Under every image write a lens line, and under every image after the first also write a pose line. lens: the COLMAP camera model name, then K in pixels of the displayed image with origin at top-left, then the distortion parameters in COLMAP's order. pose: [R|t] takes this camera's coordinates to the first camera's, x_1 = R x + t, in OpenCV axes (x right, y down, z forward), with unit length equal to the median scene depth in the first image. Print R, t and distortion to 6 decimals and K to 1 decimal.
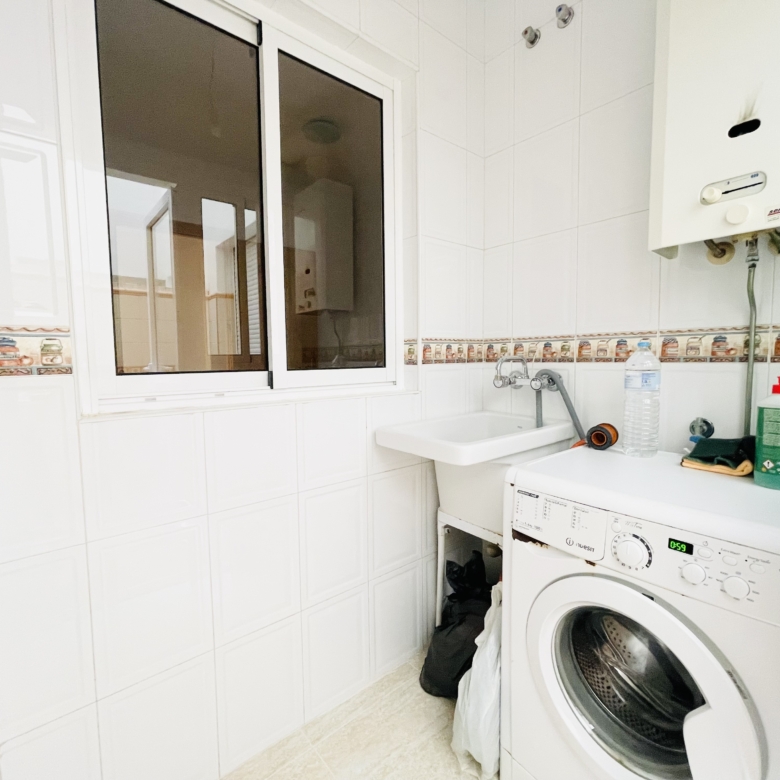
lens RADIAL K [[422.9, 0, 387.9], [0, 422.9, 384.9], [0, 0, 1]] dist [-0.008000, 0.003631]
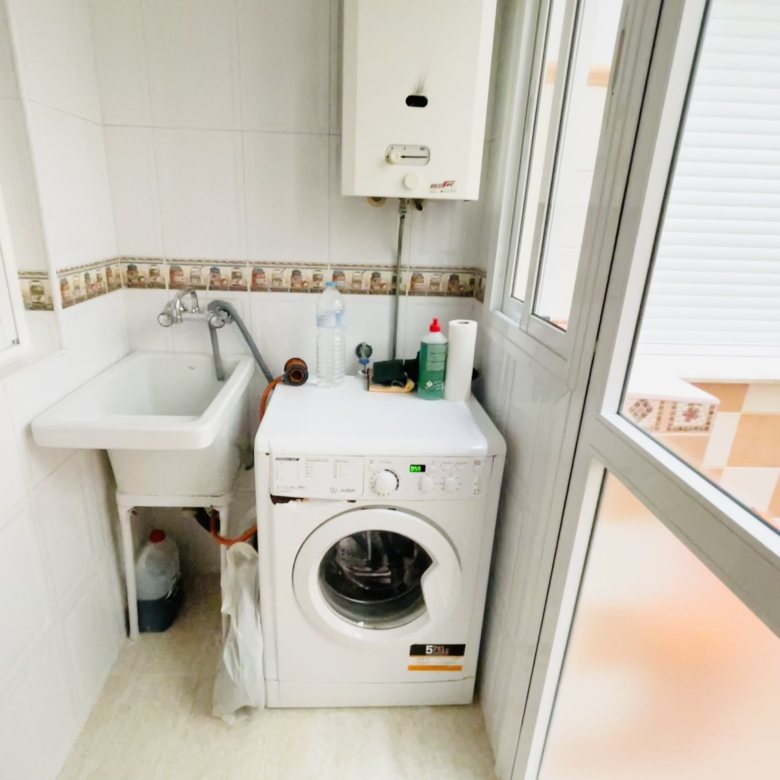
lens RADIAL K [[491.9, 0, 390.0], [0, 491.9, 390.0], [0, 0, 1]] dist [-0.005626, 0.000104]
pose [[0.597974, -0.224720, 0.769368, -0.306859], [0.008145, 0.961546, 0.274522, -0.173867], [-0.801474, -0.157890, 0.576810, 0.130909]]
